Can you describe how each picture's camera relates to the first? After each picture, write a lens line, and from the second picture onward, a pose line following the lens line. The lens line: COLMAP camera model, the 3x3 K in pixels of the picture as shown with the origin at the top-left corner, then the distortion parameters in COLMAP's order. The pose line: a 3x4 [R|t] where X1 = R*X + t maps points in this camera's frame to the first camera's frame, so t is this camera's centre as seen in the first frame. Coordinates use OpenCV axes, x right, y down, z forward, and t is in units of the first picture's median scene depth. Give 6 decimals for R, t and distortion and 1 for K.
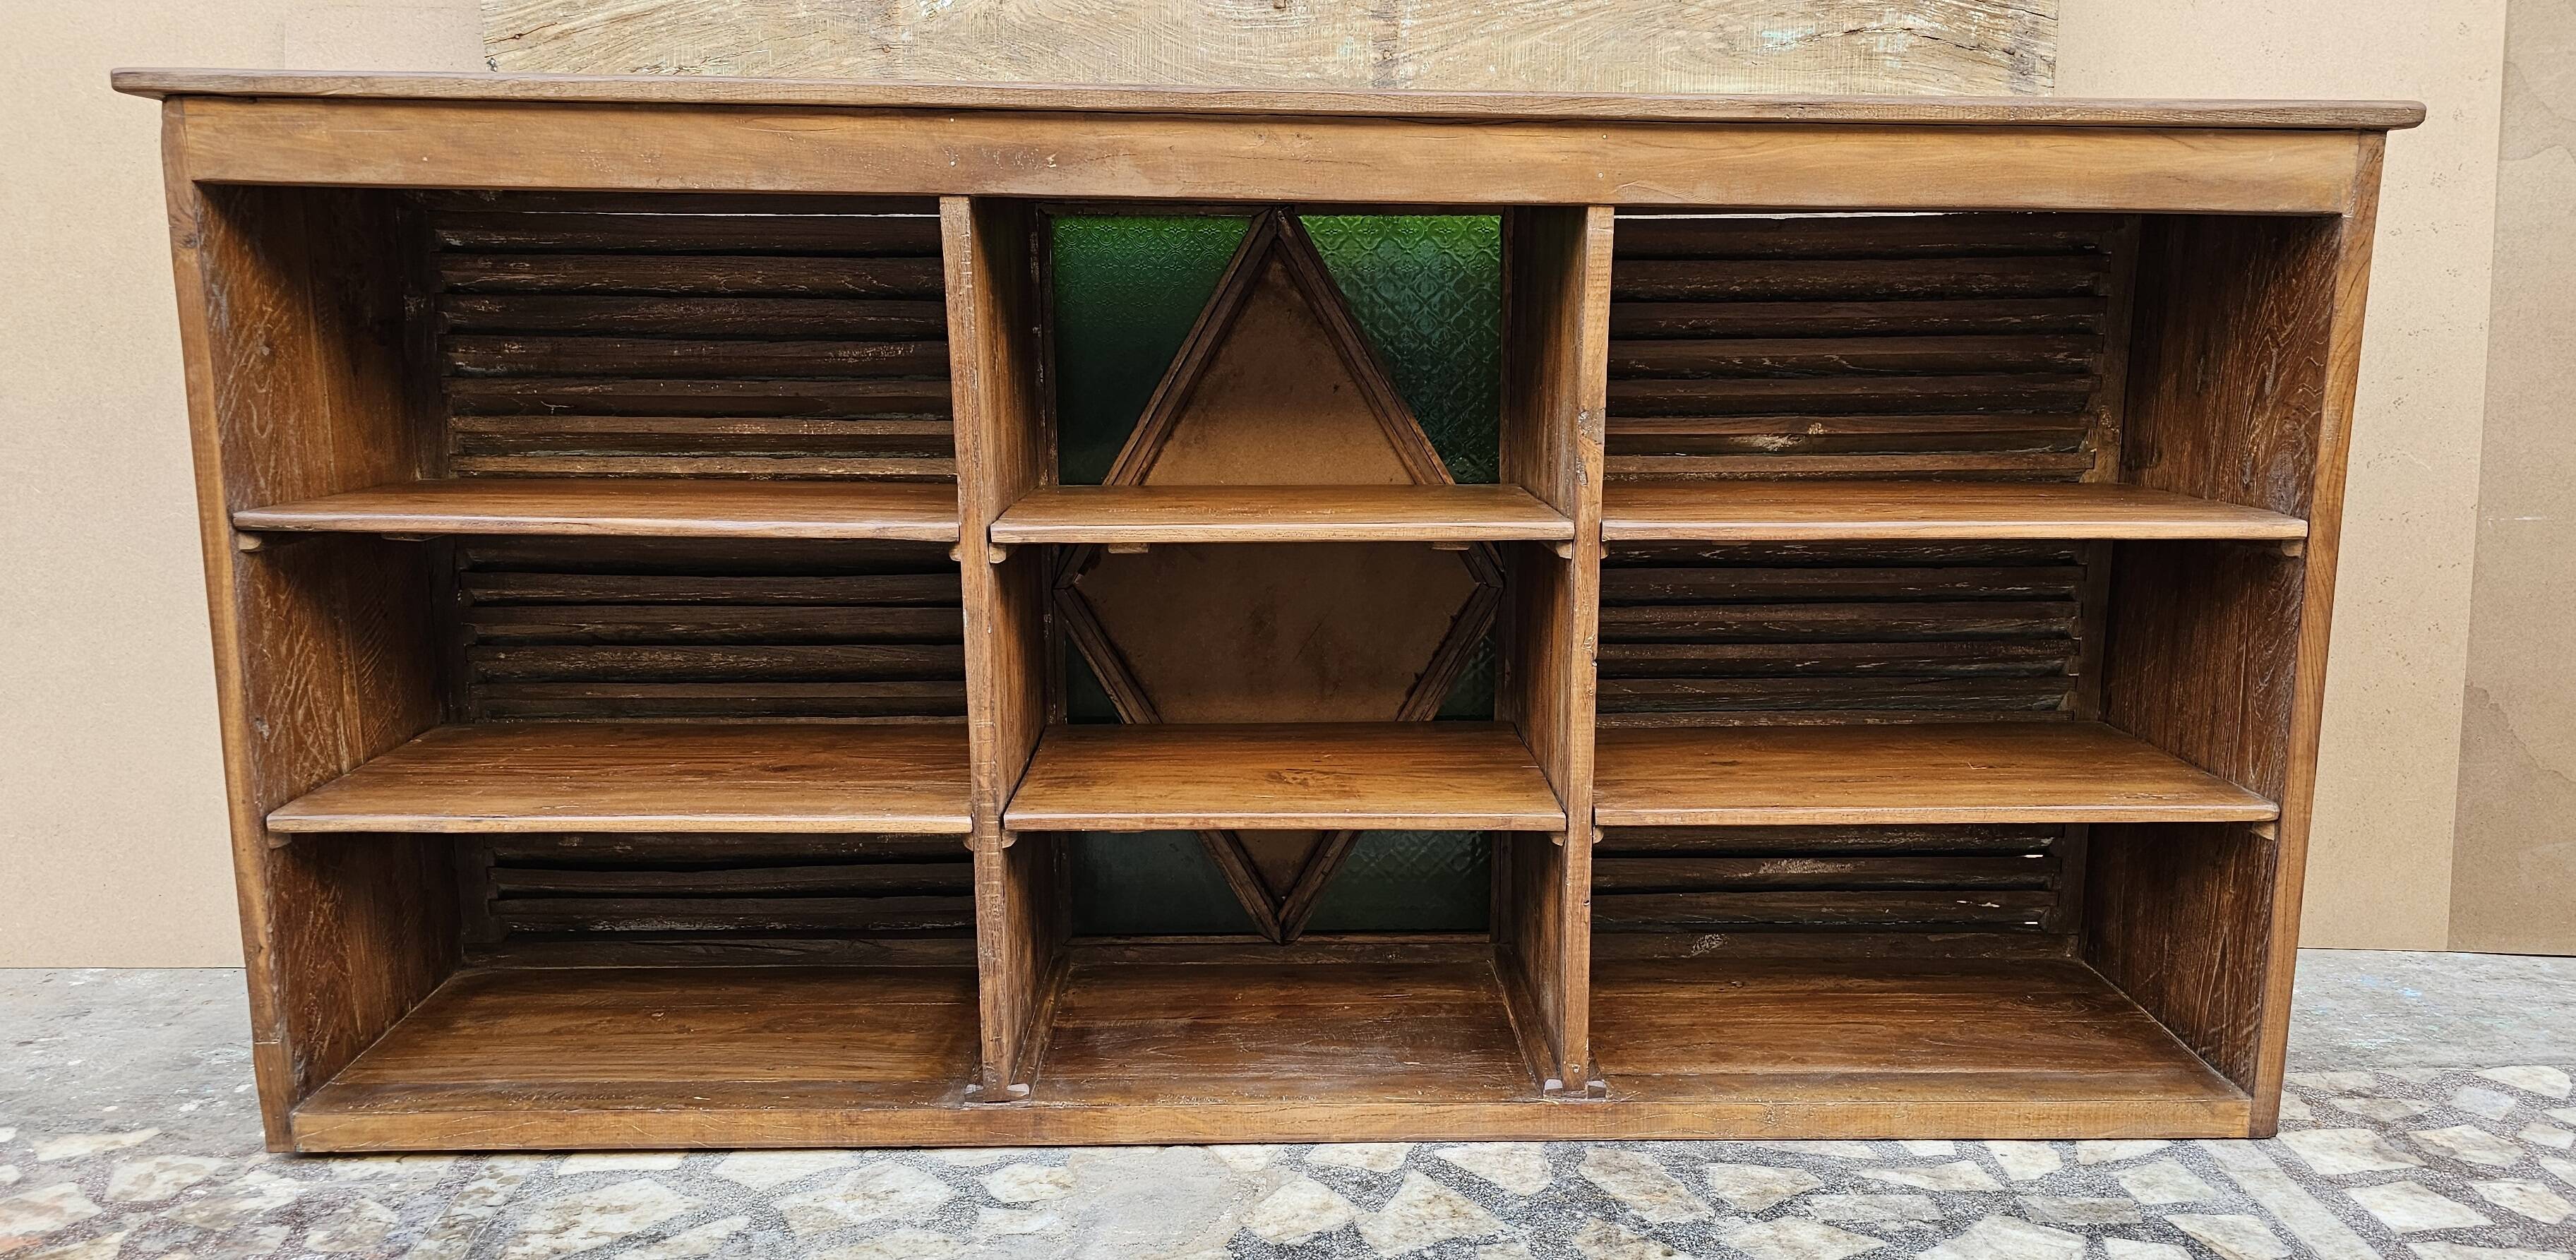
lens RADIAL K [[1910.2, 0, 1313.7], [0, 1910.2, 666.2], [0, 0, 1]] dist [0.051348, -0.045131]
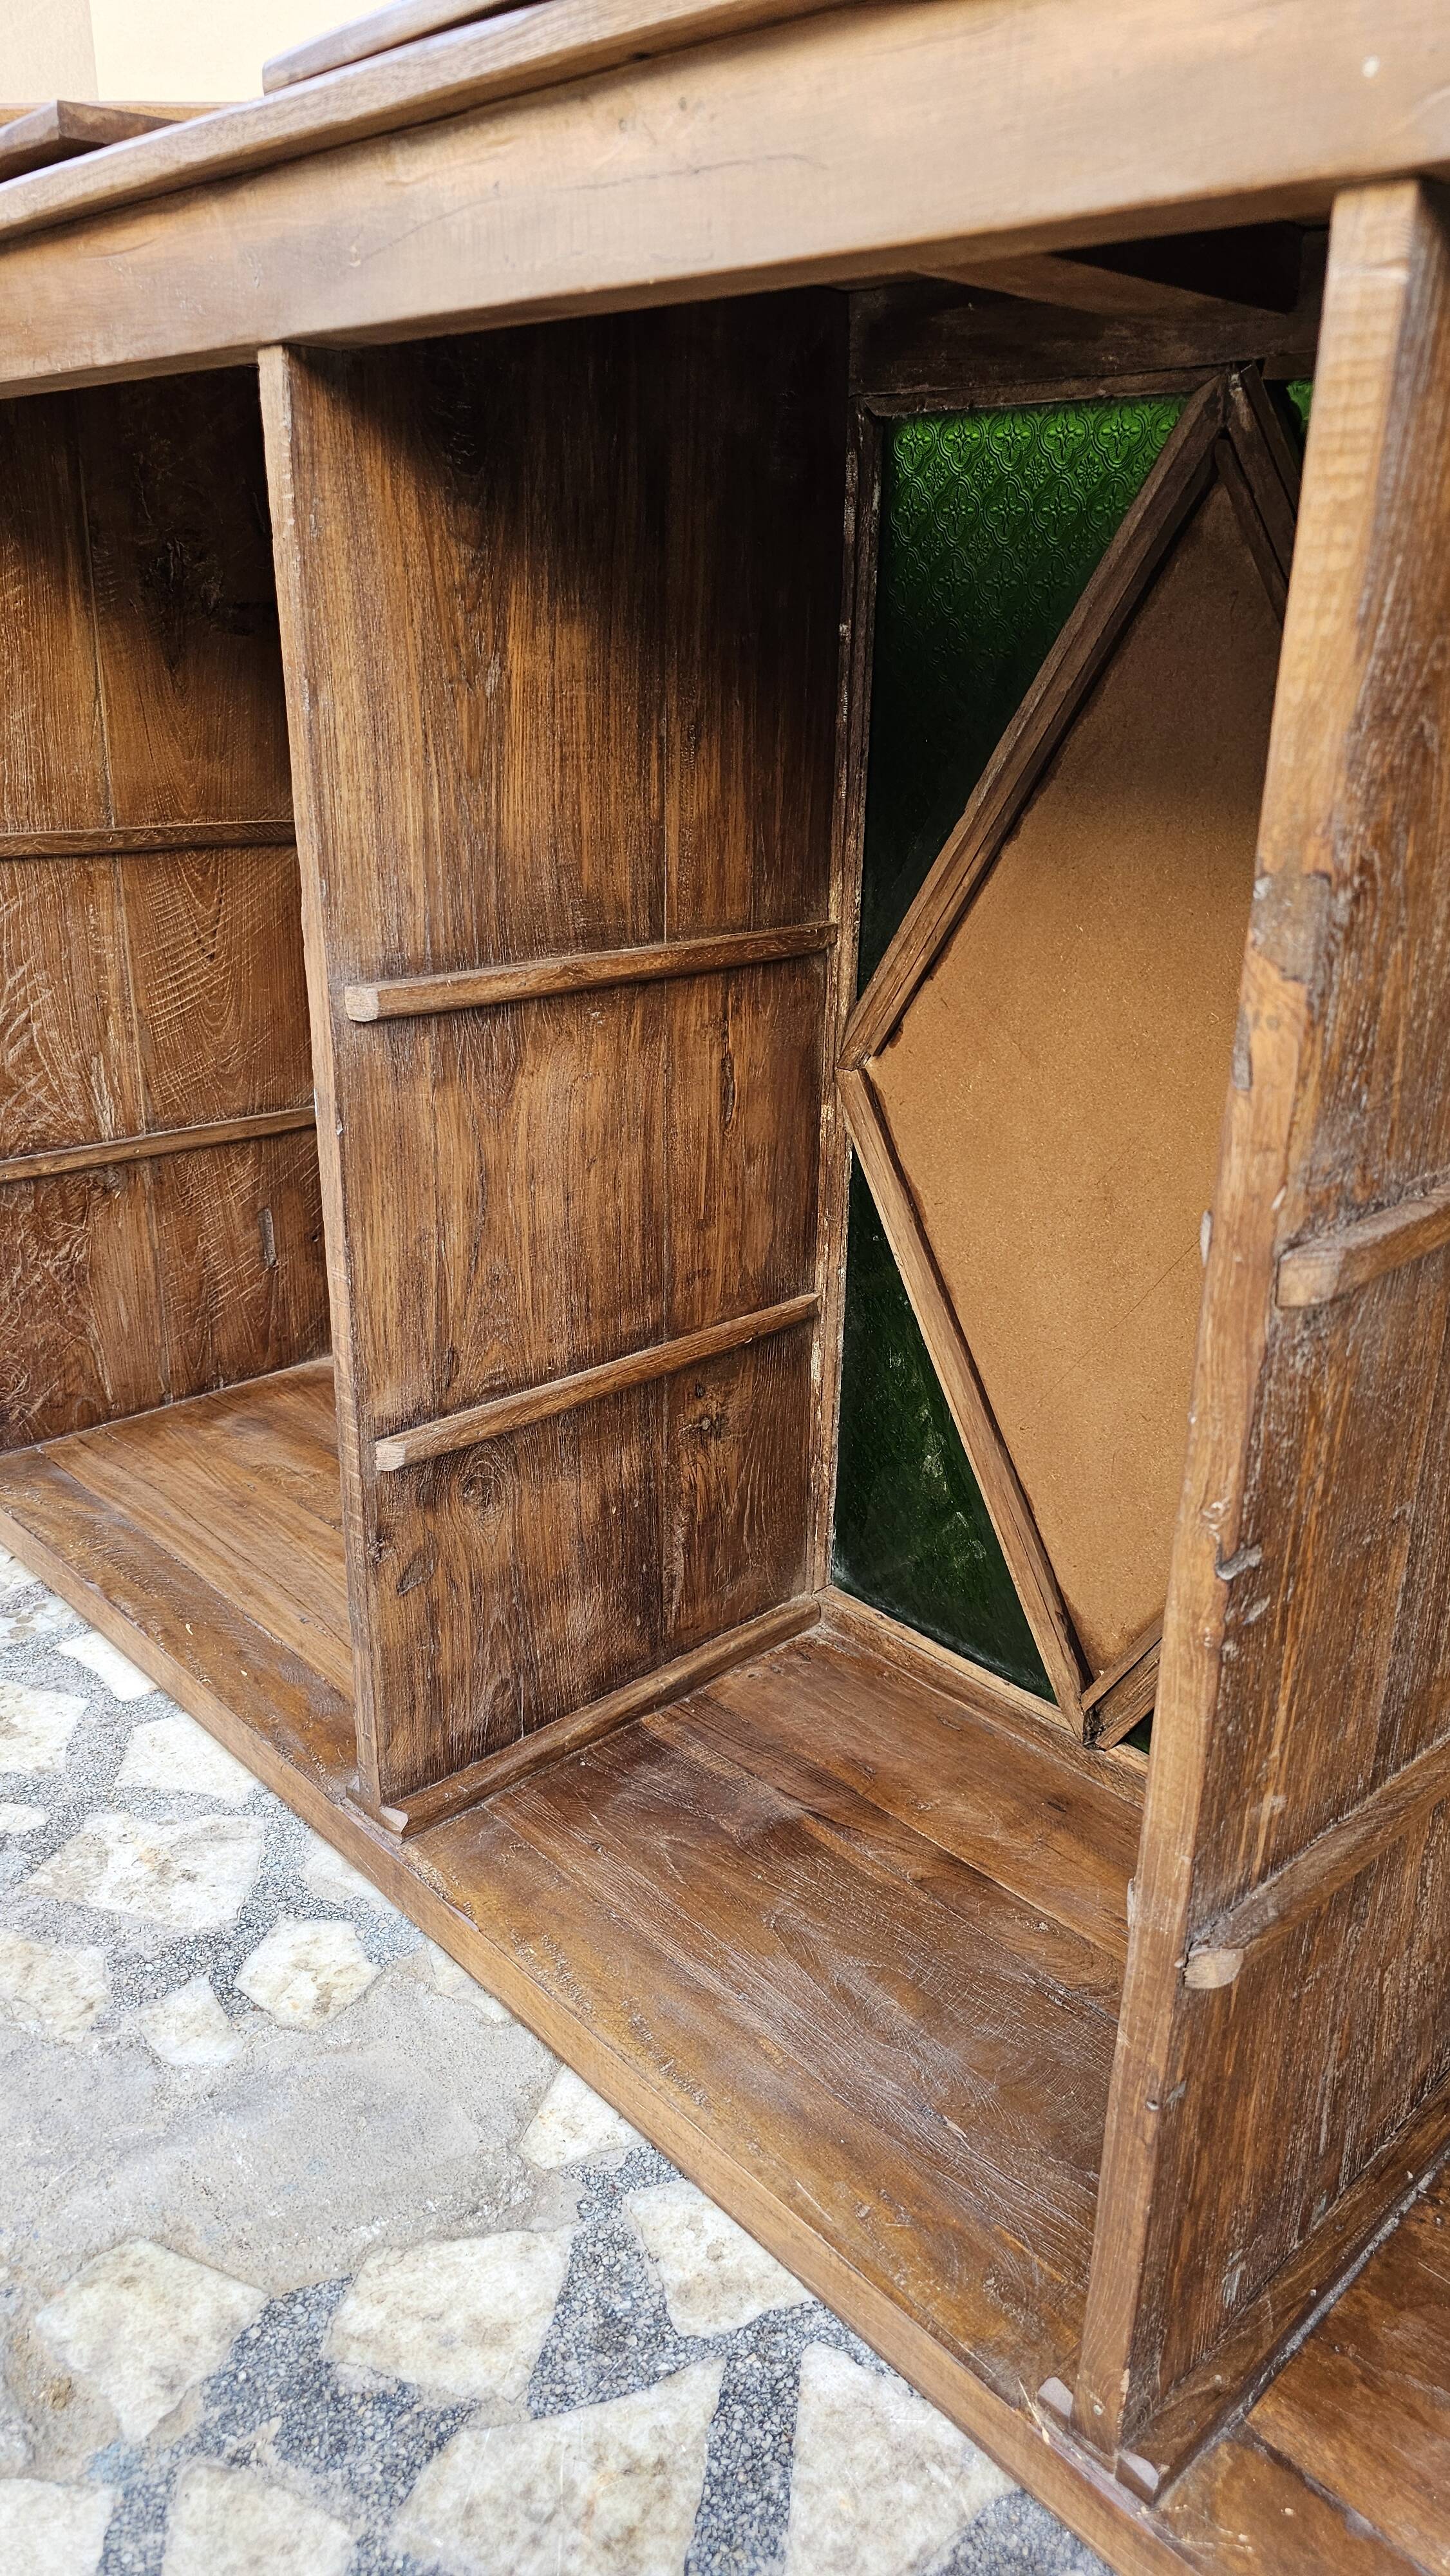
lens RADIAL K [[1749.6, 0, 728.8], [0, 1749.6, 1249.7], [0, 0, 1]] dist [0.050600, -0.047321]
pose [[0.669640, 0.263145, -0.694505, 0.295126], [-0.160021, 0.964283, 0.211071, -0.114863], [0.725241, -0.030206, 0.687832, 0.681679]]
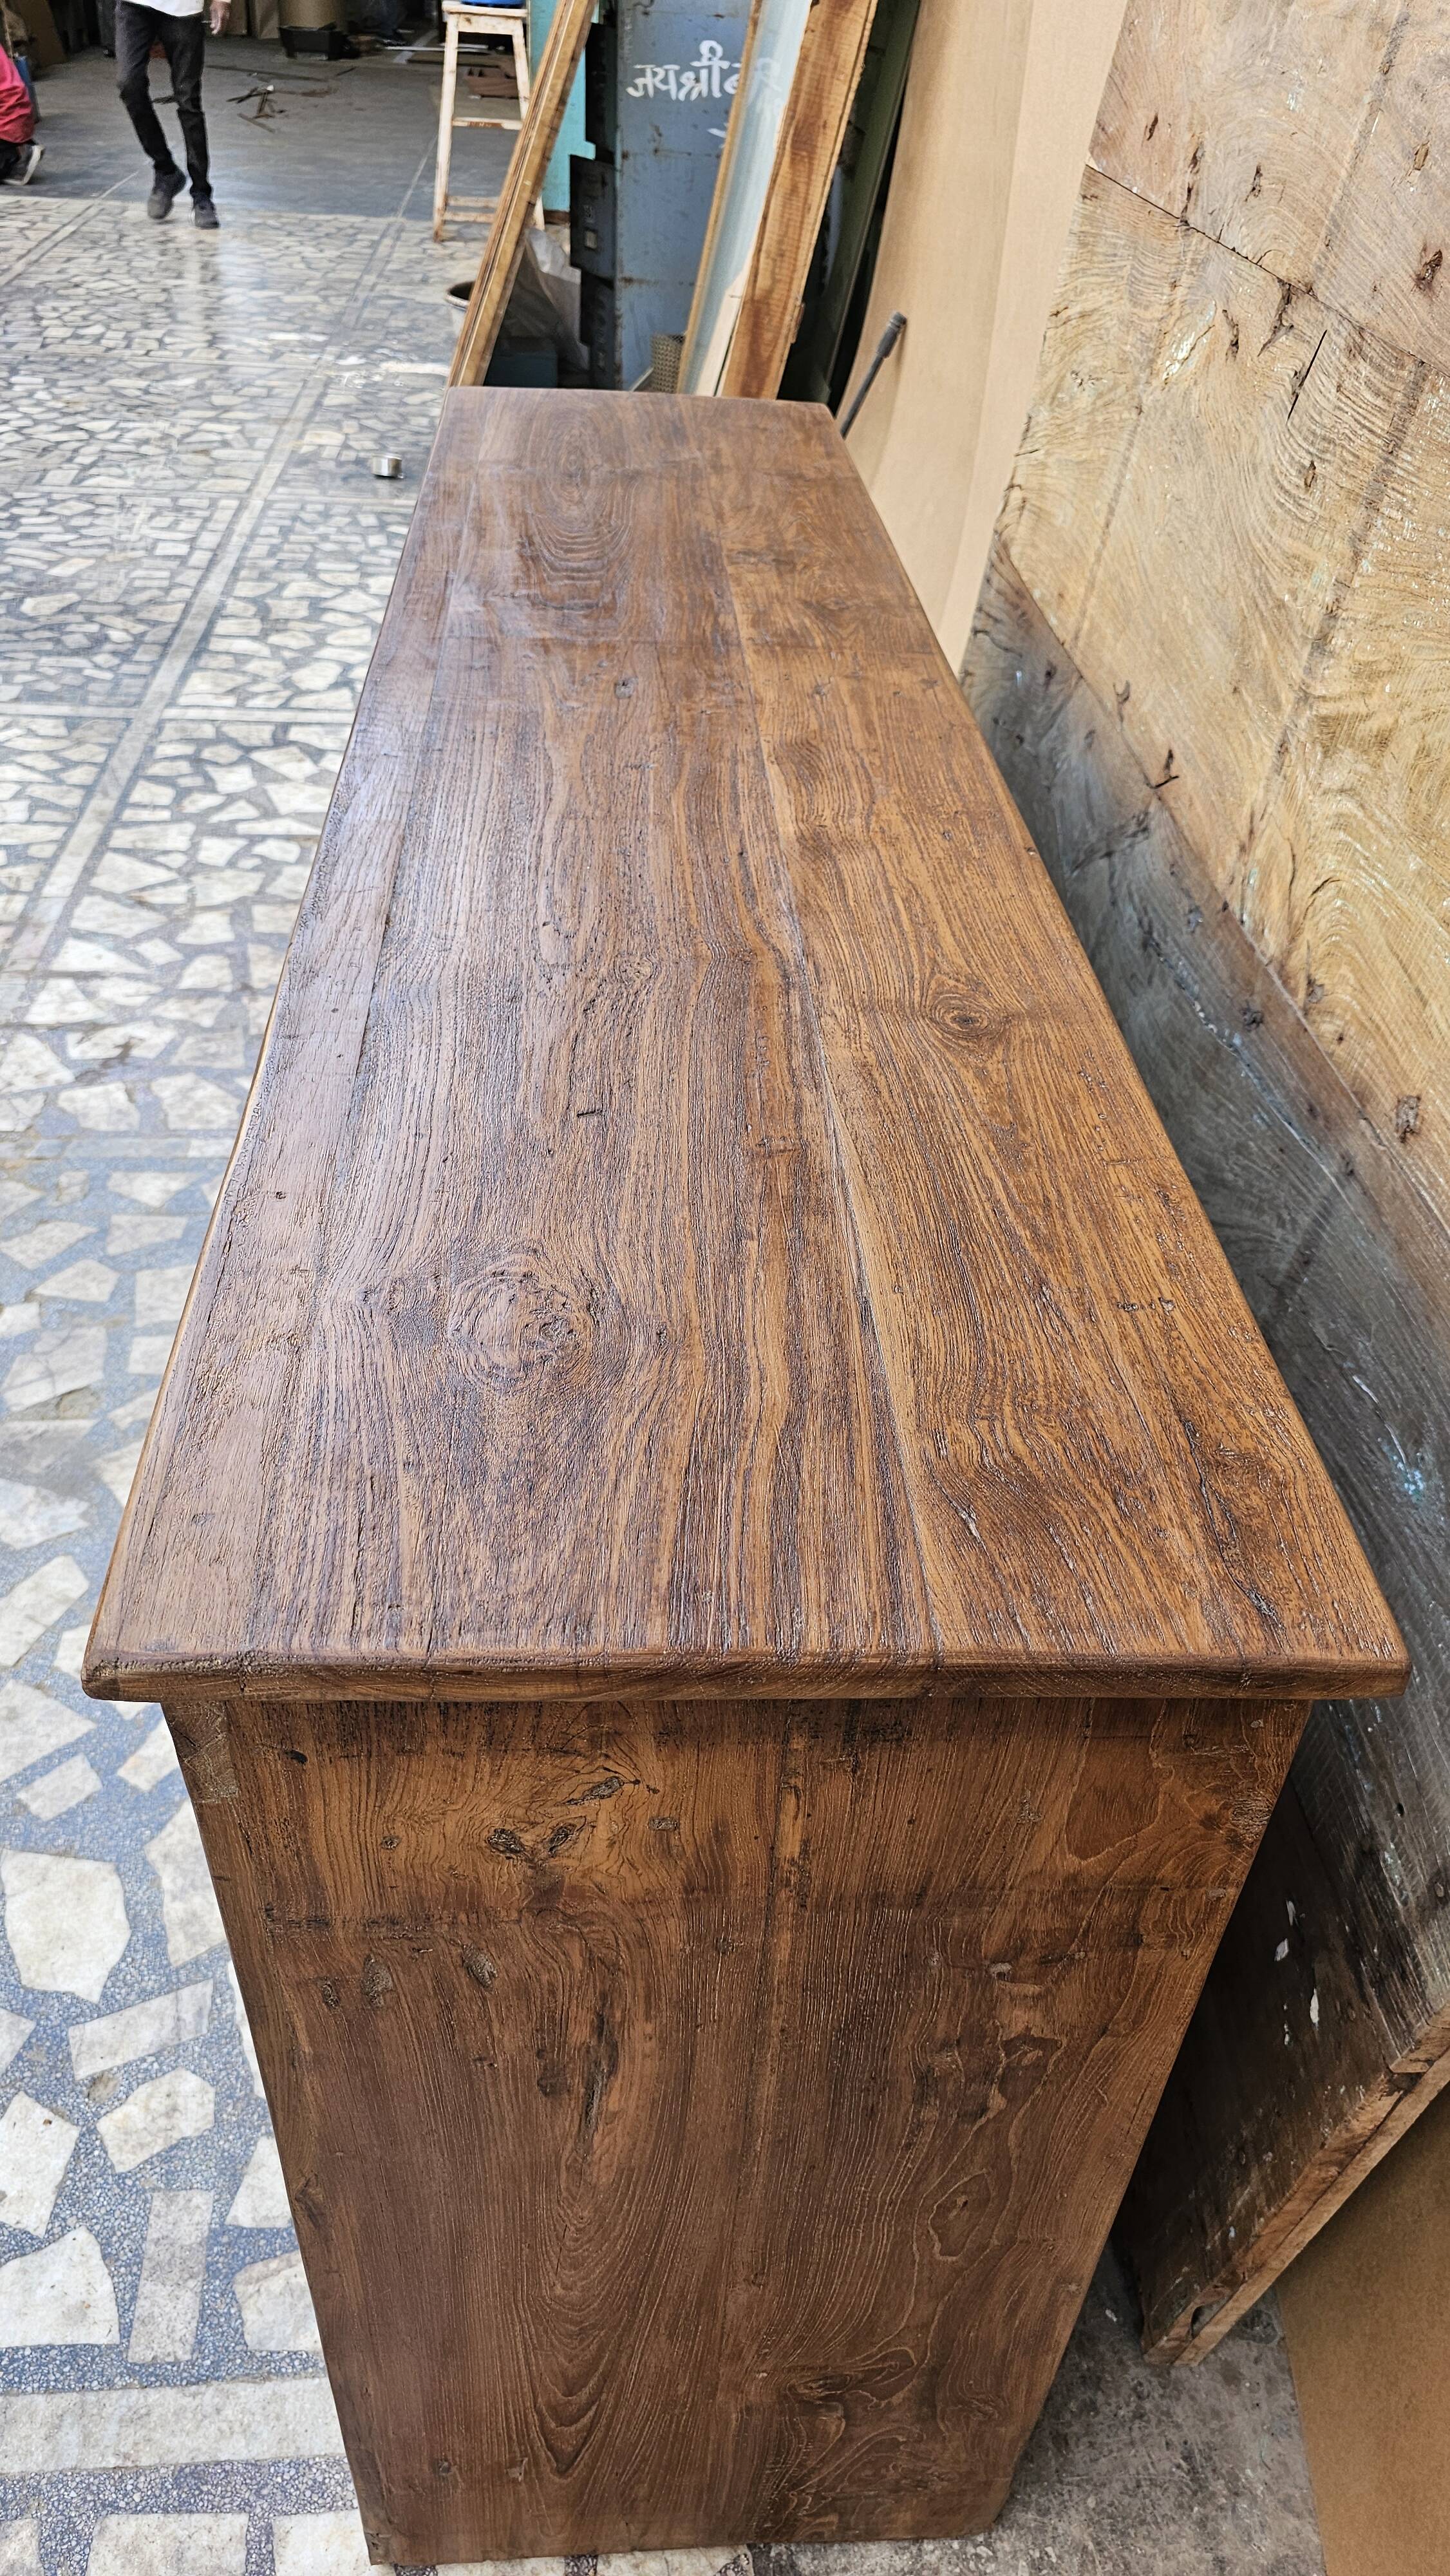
lens RADIAL K [[1749.6, 0, 717.2], [0, 1749.6, 1280.8], [0, 0, 1]] dist [0.050600, -0.047321]
pose [[0.027647, 0.628009, -0.777715, 0.756852], [-0.241257, 0.759205, 0.604485, -0.548007], [0.970067, 0.170918, 0.172501, 0.893884]]
